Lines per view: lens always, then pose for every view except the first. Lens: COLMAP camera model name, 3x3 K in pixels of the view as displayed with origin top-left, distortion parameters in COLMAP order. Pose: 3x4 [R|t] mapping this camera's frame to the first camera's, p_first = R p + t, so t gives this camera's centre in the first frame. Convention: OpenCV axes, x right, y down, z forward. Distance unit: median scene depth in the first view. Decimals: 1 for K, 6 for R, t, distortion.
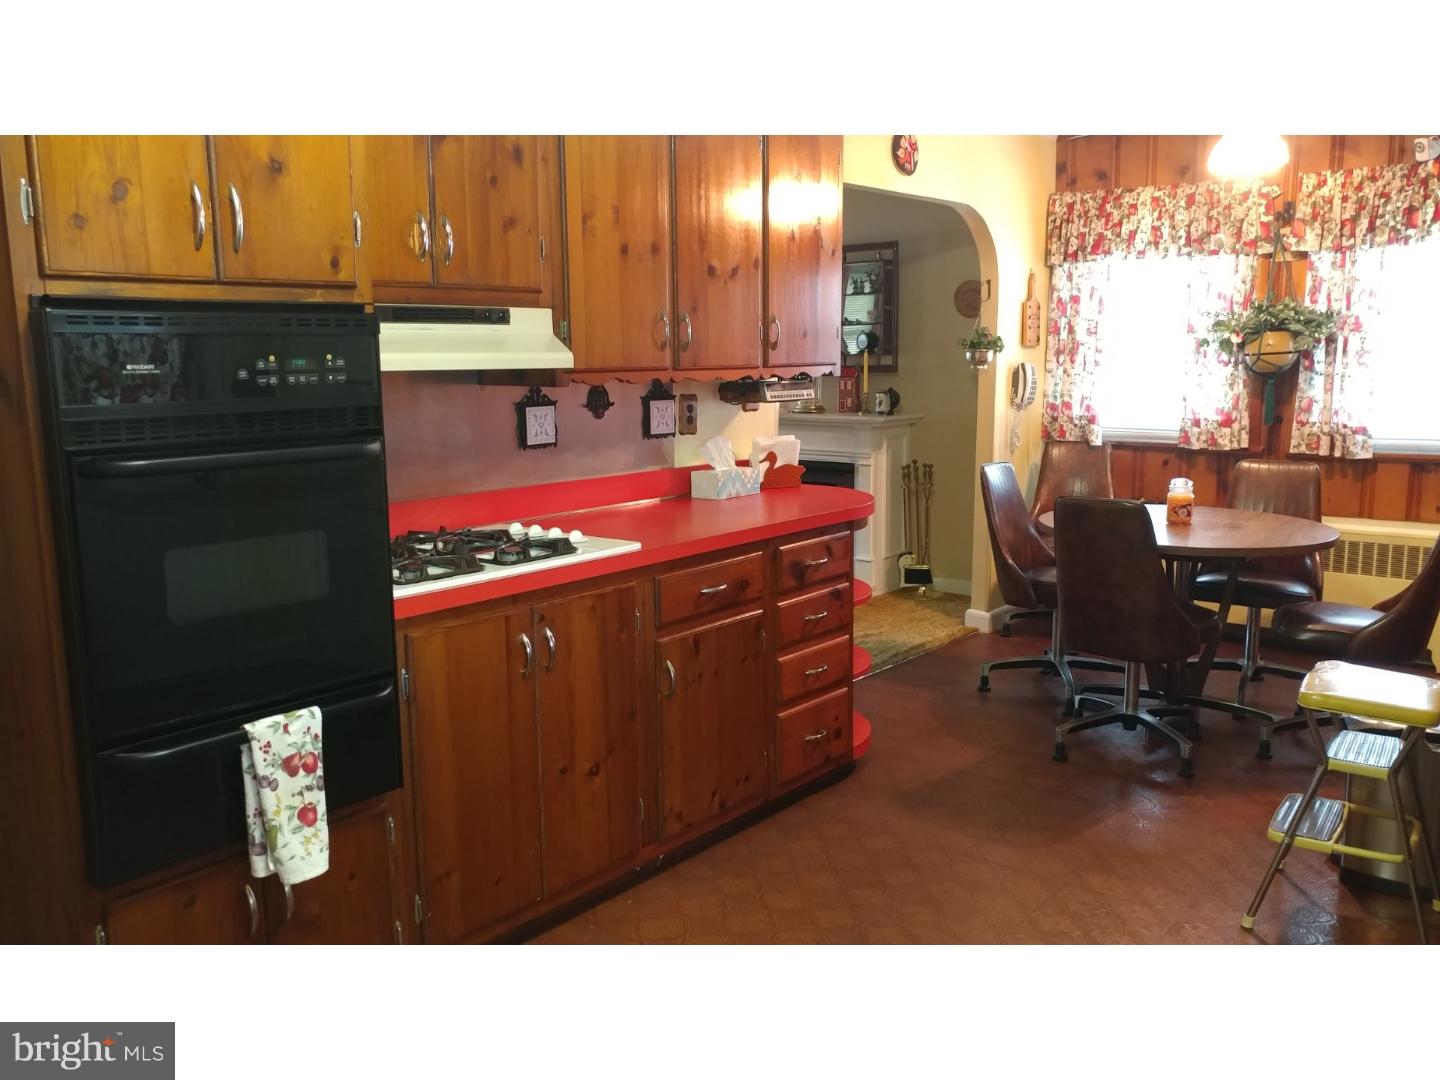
lens RADIAL K [[1195.7, 0, 719.6], [0, 1195.7, 535.9], [0, 0, 1]] dist [0.010683, 0.005914]
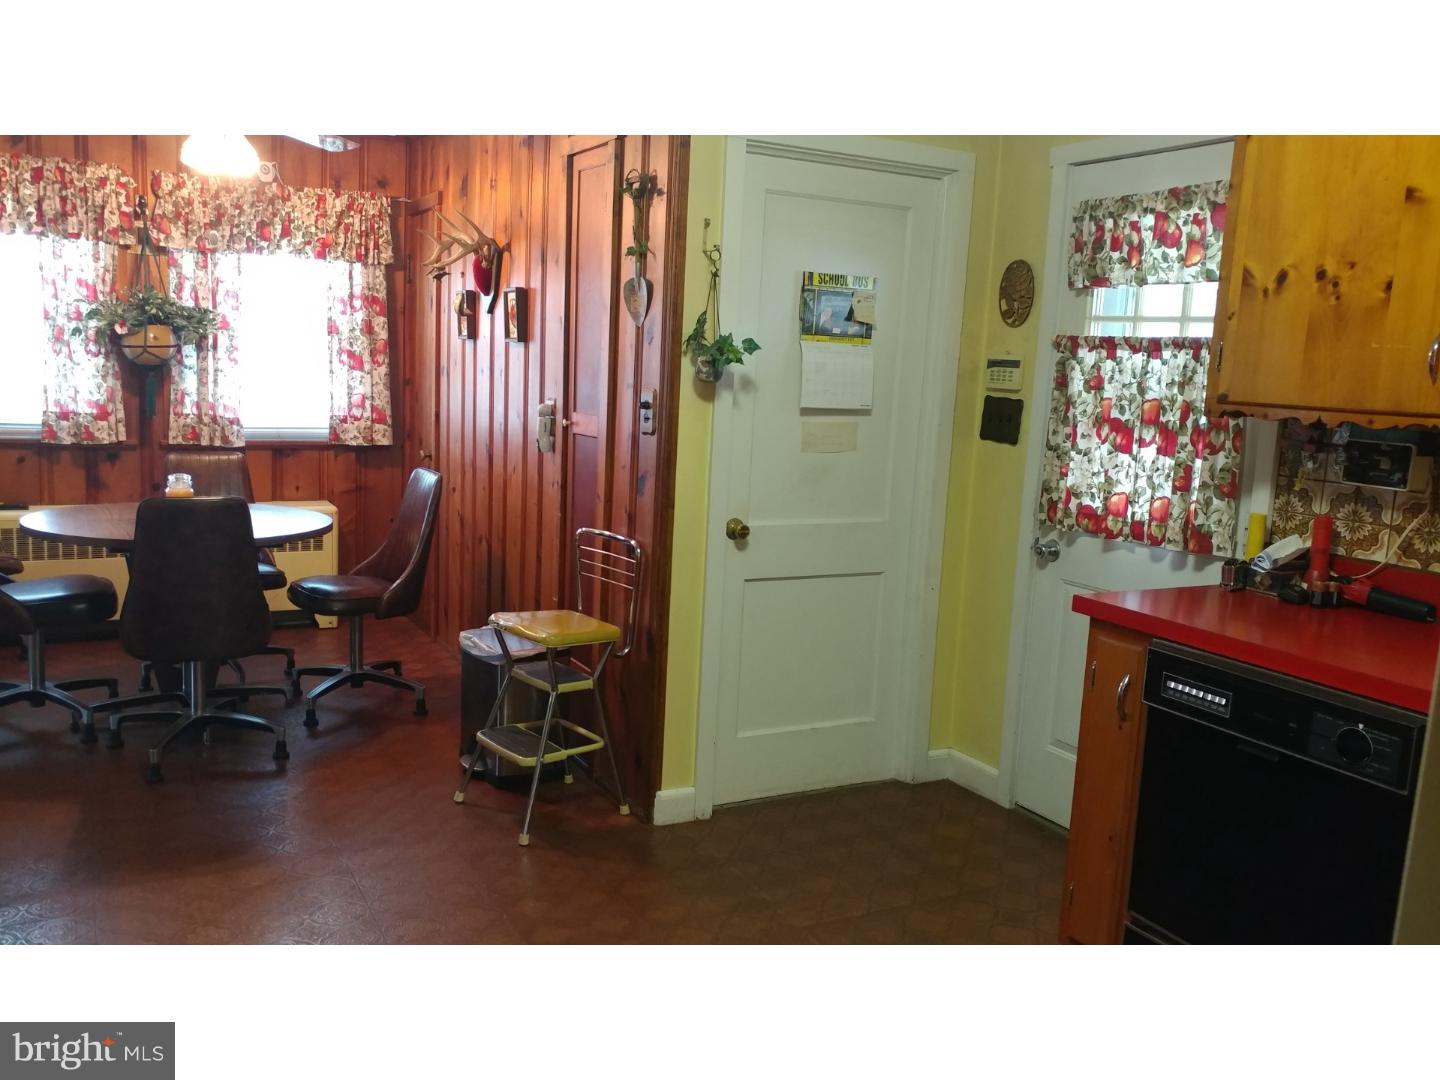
lens RADIAL K [[1195.7, 0, 719.6], [0, 1195.7, 535.9], [0, 0, 1]] dist [0.010683, 0.005914]
pose [[0.348497, -0.112430, 0.930543, -0.325645], [0.096211, 0.991827, 0.083803, -0.032603], [-0.932359, 0.060324, 0.356465, 0.204924]]
